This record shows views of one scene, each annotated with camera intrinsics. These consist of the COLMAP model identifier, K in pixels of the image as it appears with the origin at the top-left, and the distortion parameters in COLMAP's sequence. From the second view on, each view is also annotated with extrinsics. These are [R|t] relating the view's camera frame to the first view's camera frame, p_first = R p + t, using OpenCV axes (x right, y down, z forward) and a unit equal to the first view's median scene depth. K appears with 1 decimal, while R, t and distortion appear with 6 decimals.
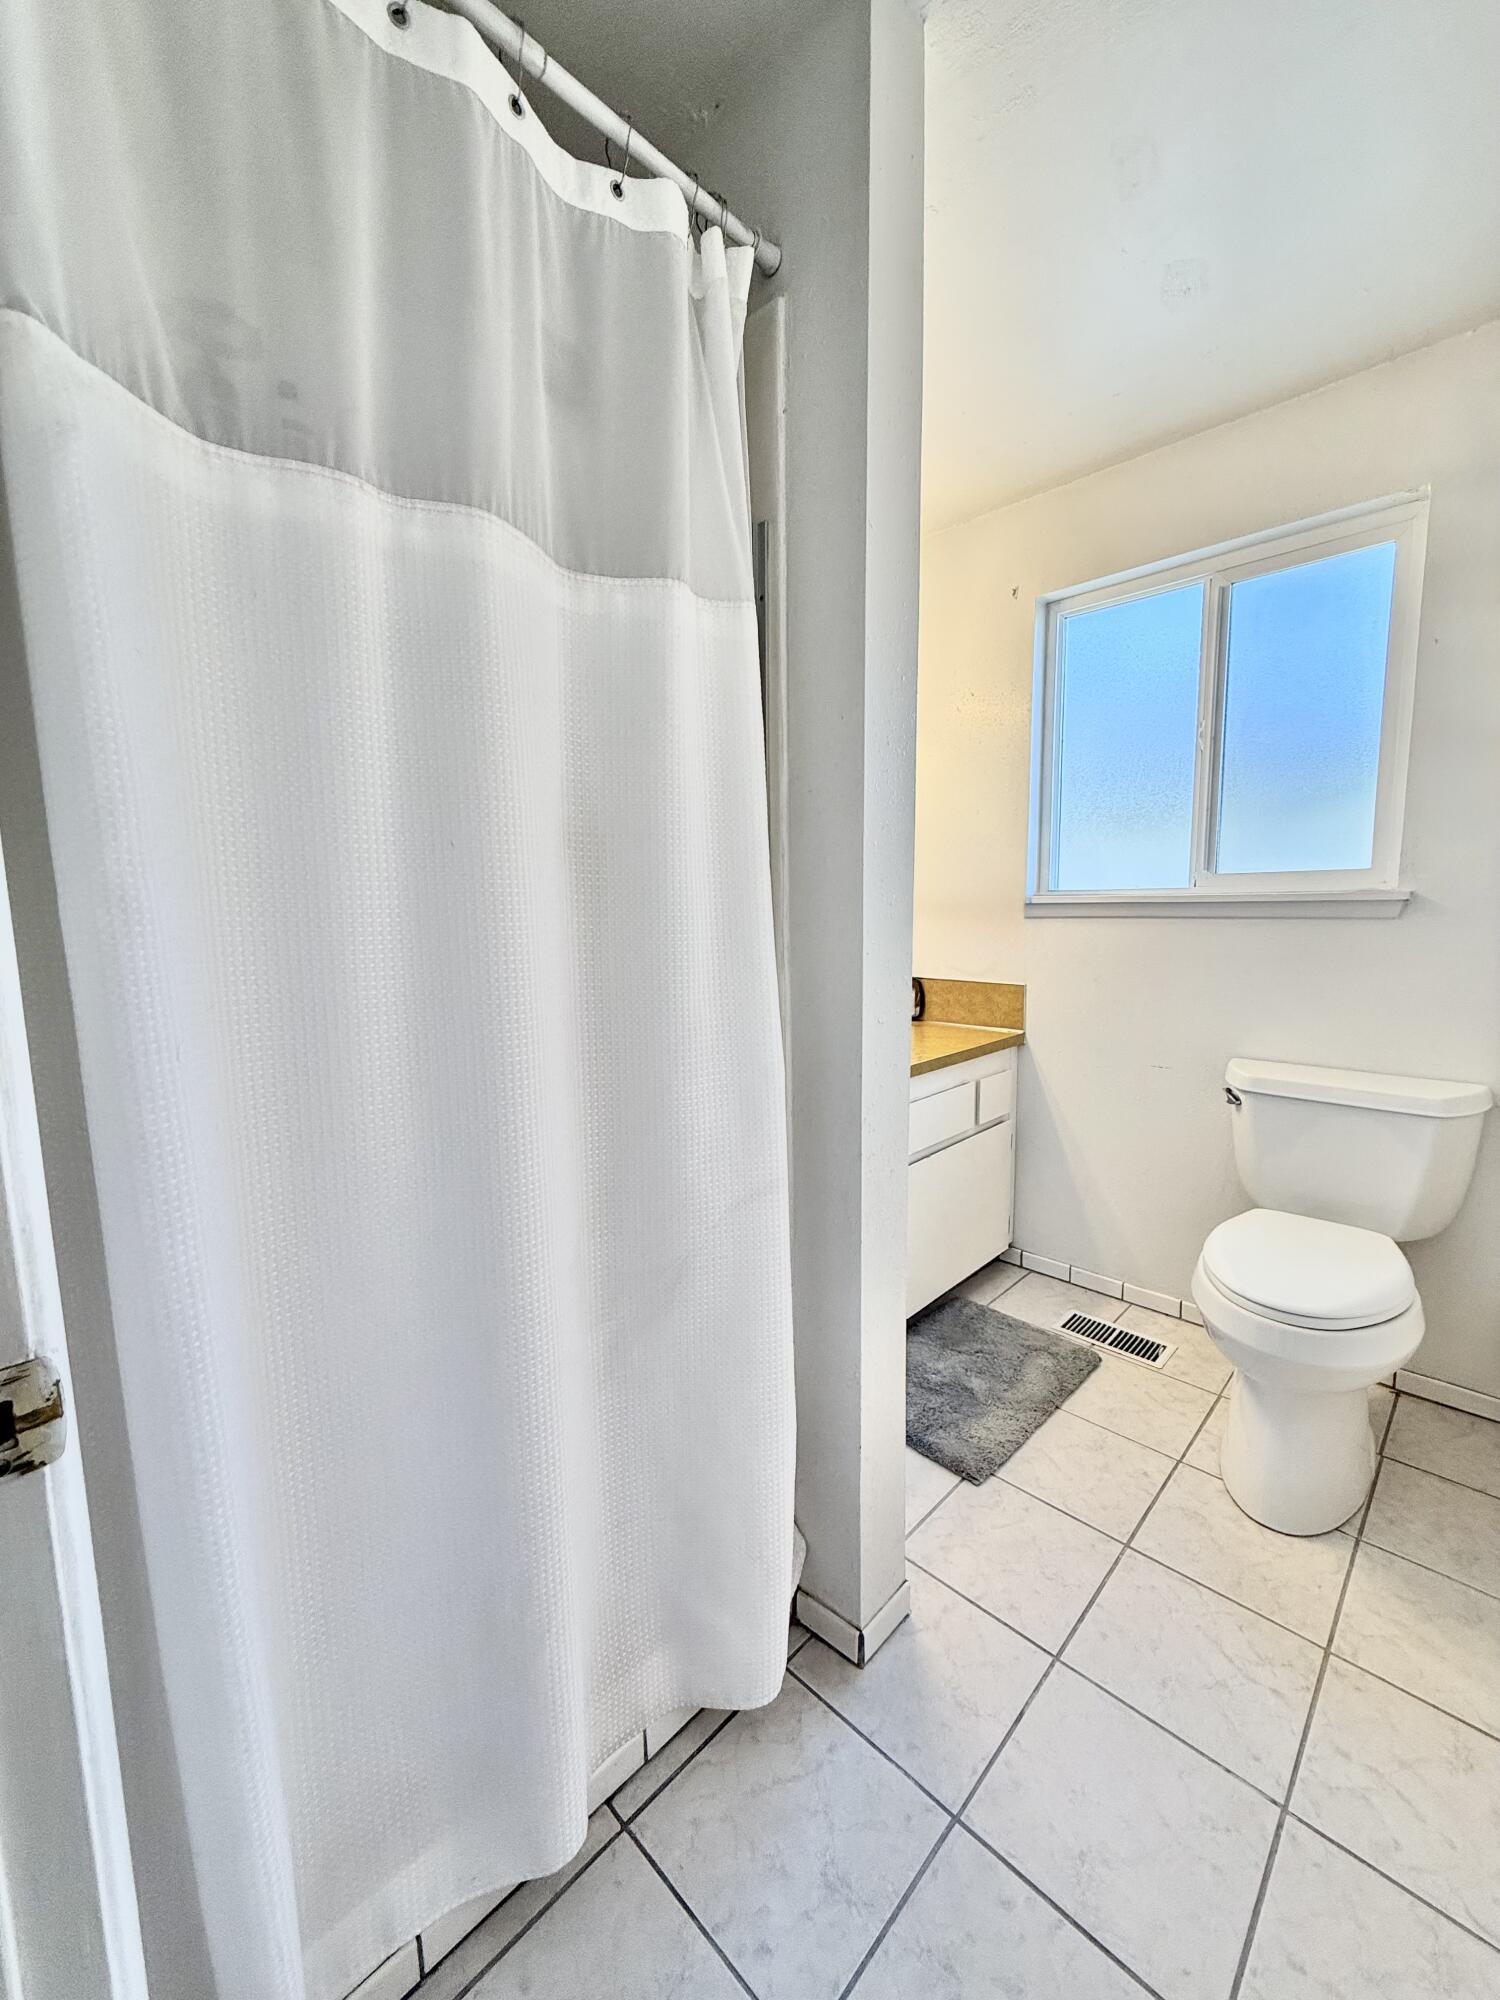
lens RADIAL K [[792.5, 0, 755.3], [0, 792.5, 1000.3], [0, 0, 1]] dist [0.000722, -0.000285]
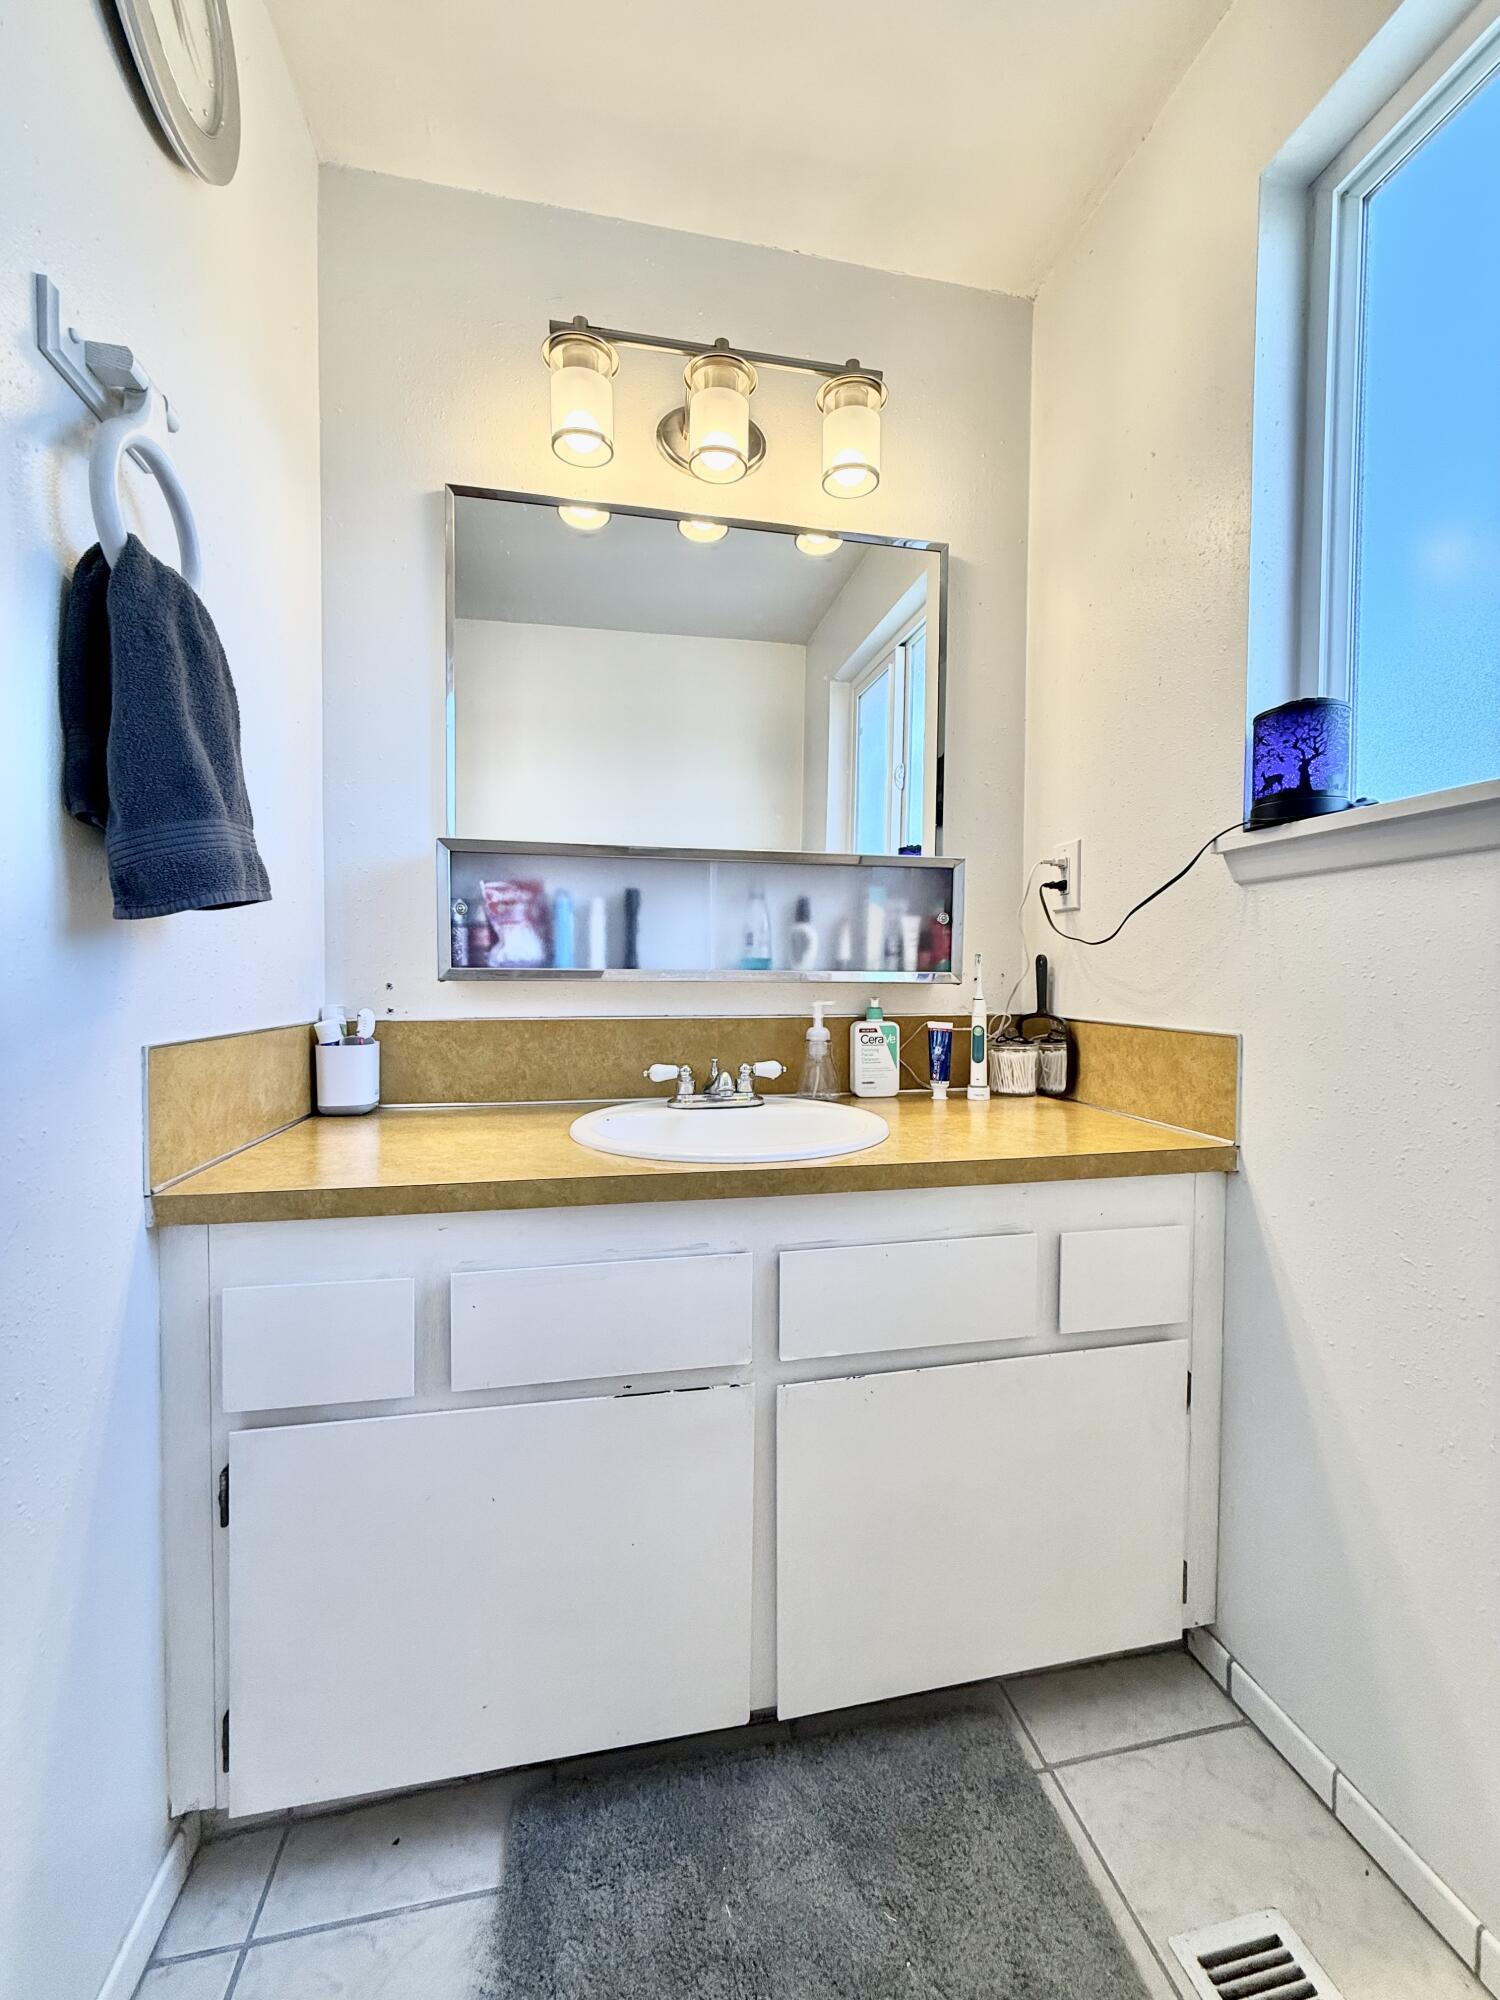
lens RADIAL K [[792.5, 0, 751.9], [0, 792.5, 997.4], [0, 0, 1]] dist [0.000722, -0.000285]
pose [[0.831470, 0.036730, -0.554354, 0.354638], [-0.089349, 0.993664, -0.068175, 0.013210], [0.548337, 0.106217, 0.829484, 0.474858]]
